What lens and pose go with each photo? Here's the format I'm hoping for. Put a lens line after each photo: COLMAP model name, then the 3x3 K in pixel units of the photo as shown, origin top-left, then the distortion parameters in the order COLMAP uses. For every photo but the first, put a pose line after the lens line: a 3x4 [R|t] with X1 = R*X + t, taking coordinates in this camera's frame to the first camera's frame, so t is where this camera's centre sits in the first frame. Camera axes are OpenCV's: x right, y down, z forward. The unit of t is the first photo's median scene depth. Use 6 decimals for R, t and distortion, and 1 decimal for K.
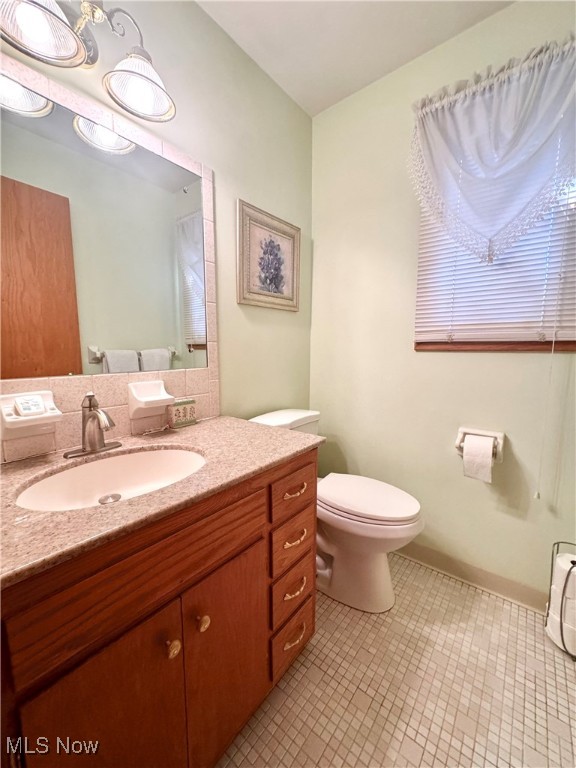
lens RADIAL K [[305.3, 0, 287.7], [0, 305.3, 381.6], [0, 0, 1]] dist [-0.002349, 0.000259]
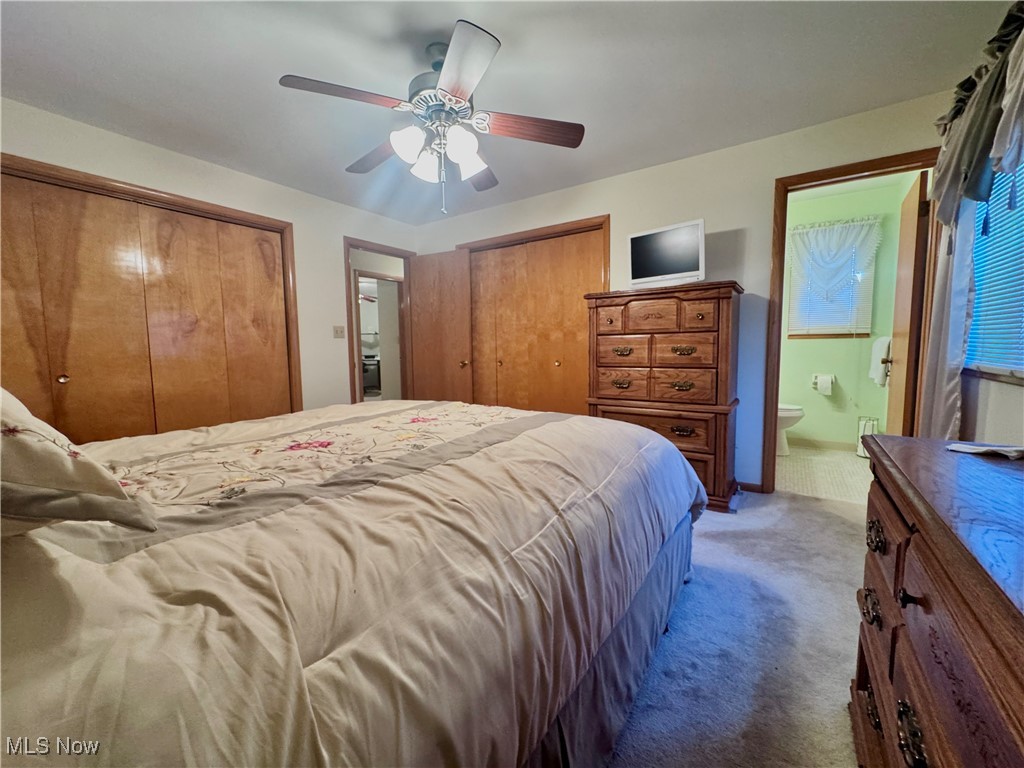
lens RADIAL K [[407.1, 0, 512.5], [0, 407.1, 382.9], [0, 0, 1]] dist [-0.002349, 0.000259]
pose [[0.995880, -0.028920, 0.085949, -2.018068], [0.030984, 0.999260, -0.022783, 0.237832], [-0.085226, 0.025353, 0.996039, -1.881856]]
